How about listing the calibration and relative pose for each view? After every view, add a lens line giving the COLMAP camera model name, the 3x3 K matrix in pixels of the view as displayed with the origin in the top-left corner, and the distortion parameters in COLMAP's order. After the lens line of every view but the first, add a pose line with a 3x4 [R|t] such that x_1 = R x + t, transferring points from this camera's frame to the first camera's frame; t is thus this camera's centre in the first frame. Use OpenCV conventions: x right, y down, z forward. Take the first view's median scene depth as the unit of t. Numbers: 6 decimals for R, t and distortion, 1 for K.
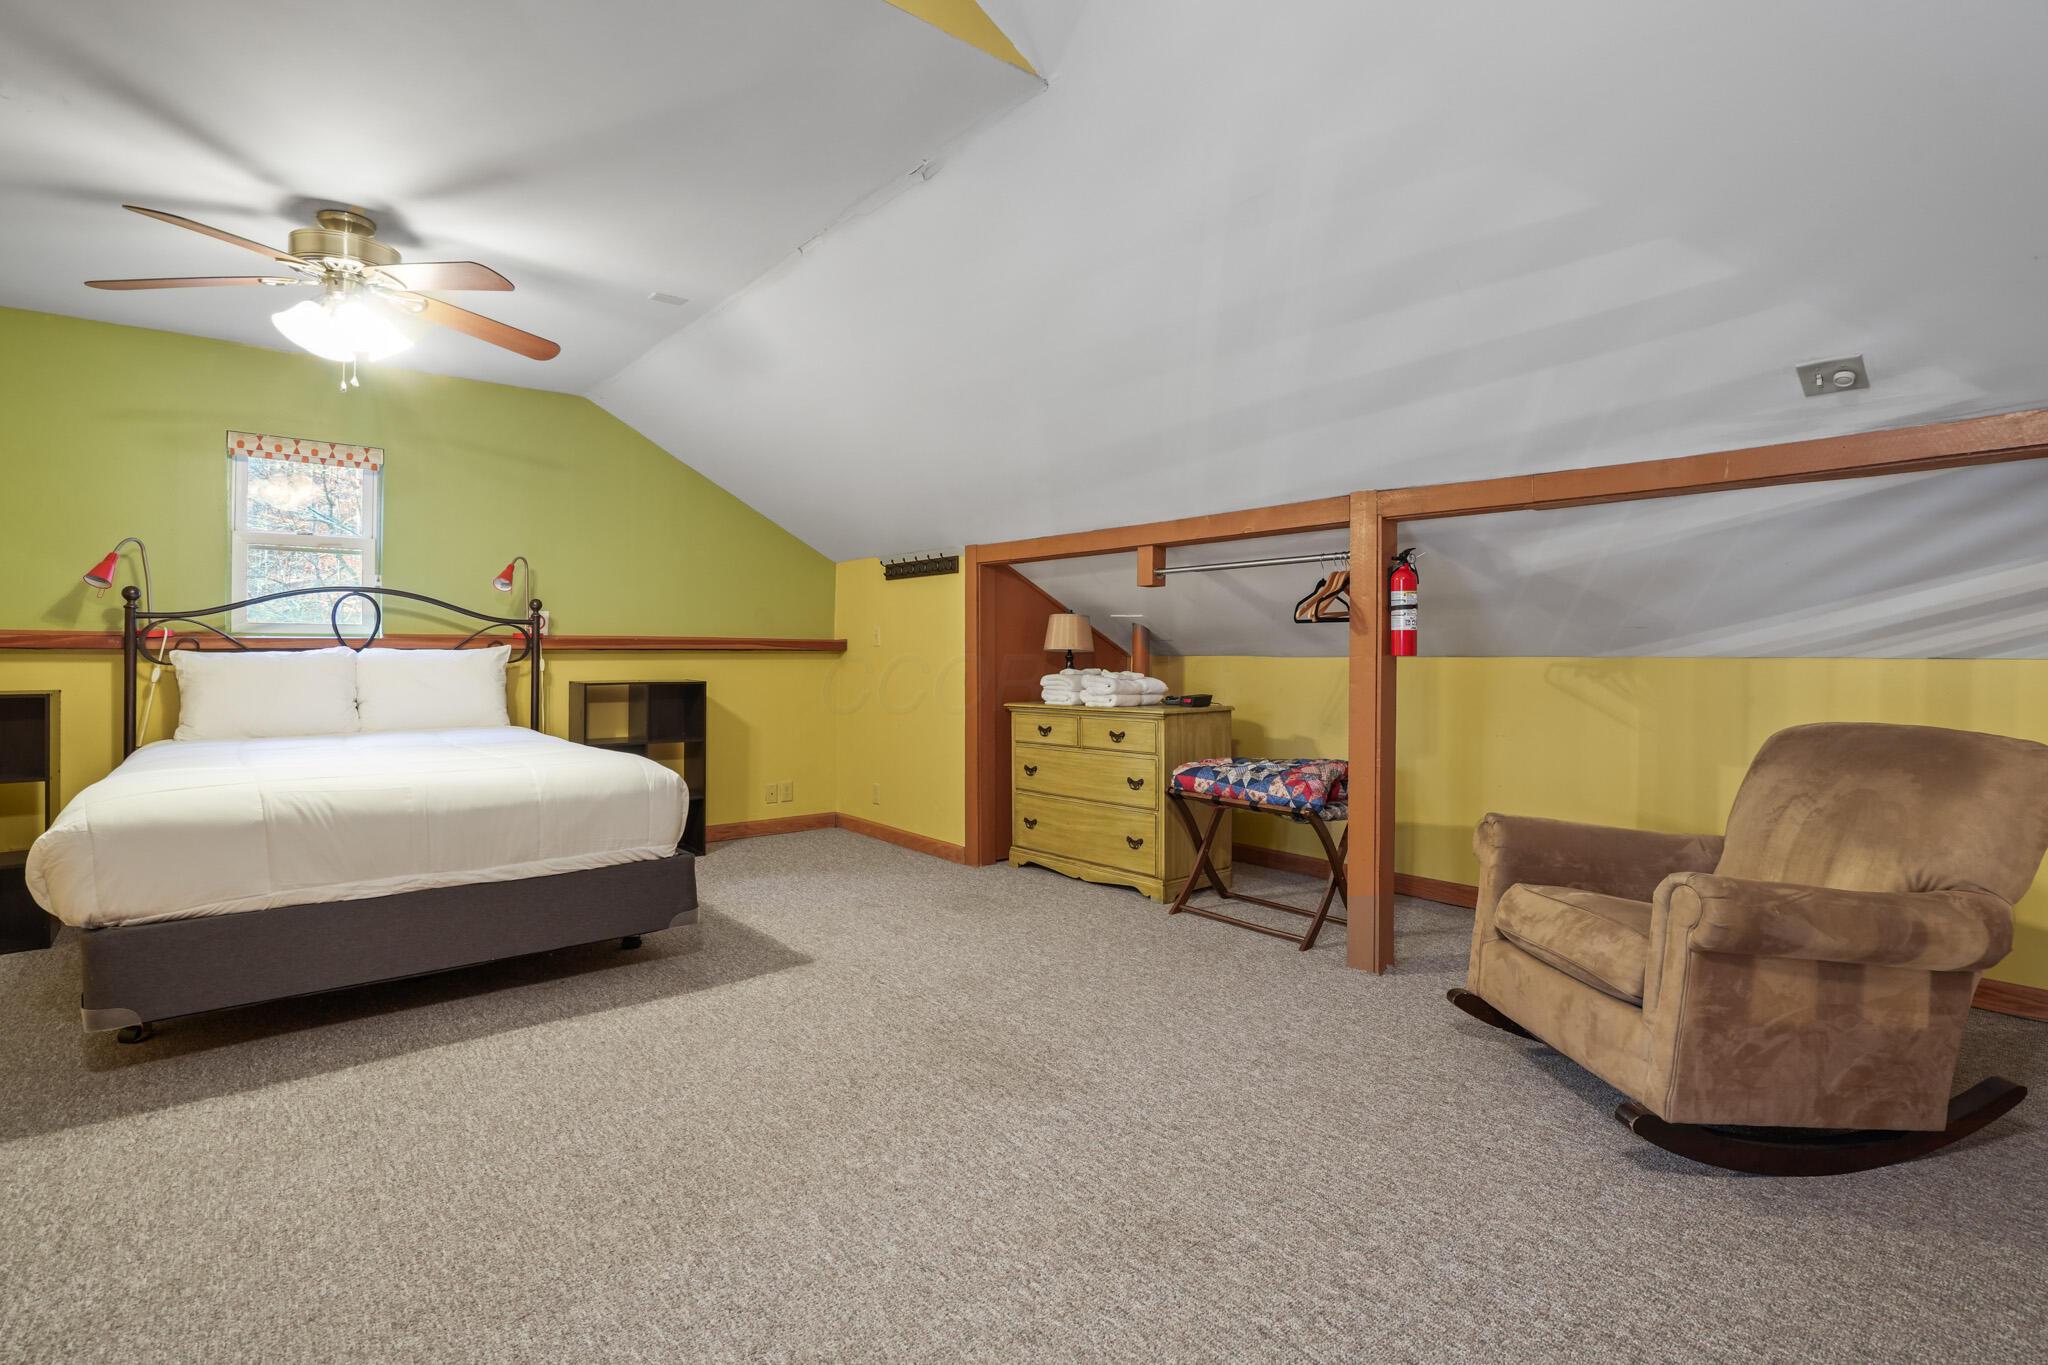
lens RADIAL K [[964.9, 0, 1026.9], [0, 964.9, 669.2], [0, 0, 1]] dist [-0.024617, 0.003775]
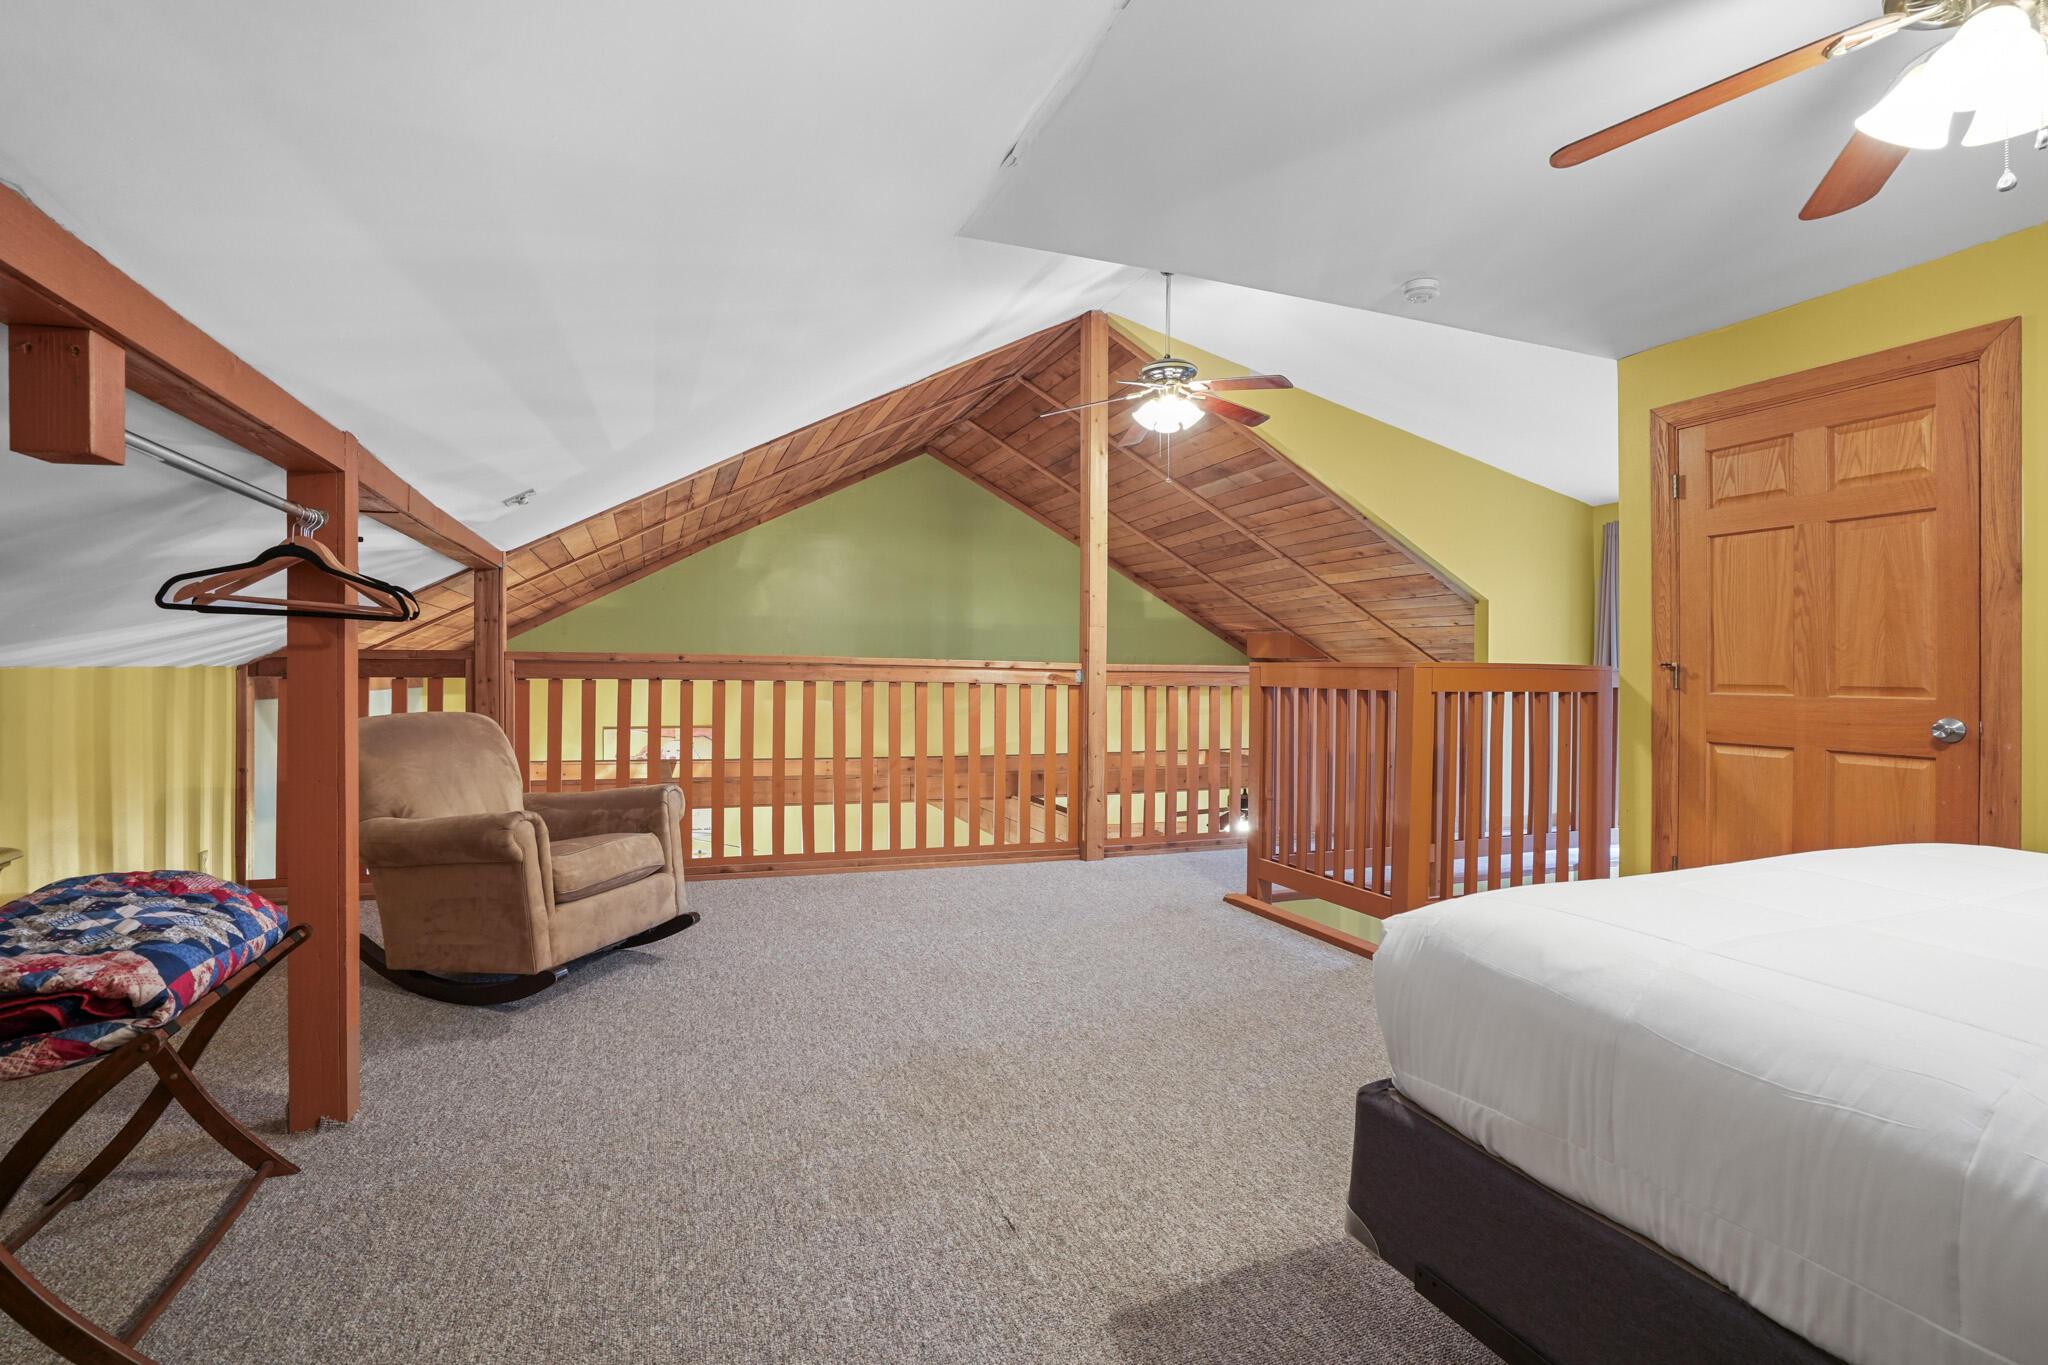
lens RADIAL K [[964.9, 0, 1023.1], [0, 964.9, 668.8], [0, 0, 1]] dist [-0.024617, 0.003775]
pose [[-0.943141, -0.006261, 0.332334, -0.488431], [0.000739, 0.999781, 0.020932, -0.041619], [-0.332392, 0.019988, -0.942930, 2.113362]]
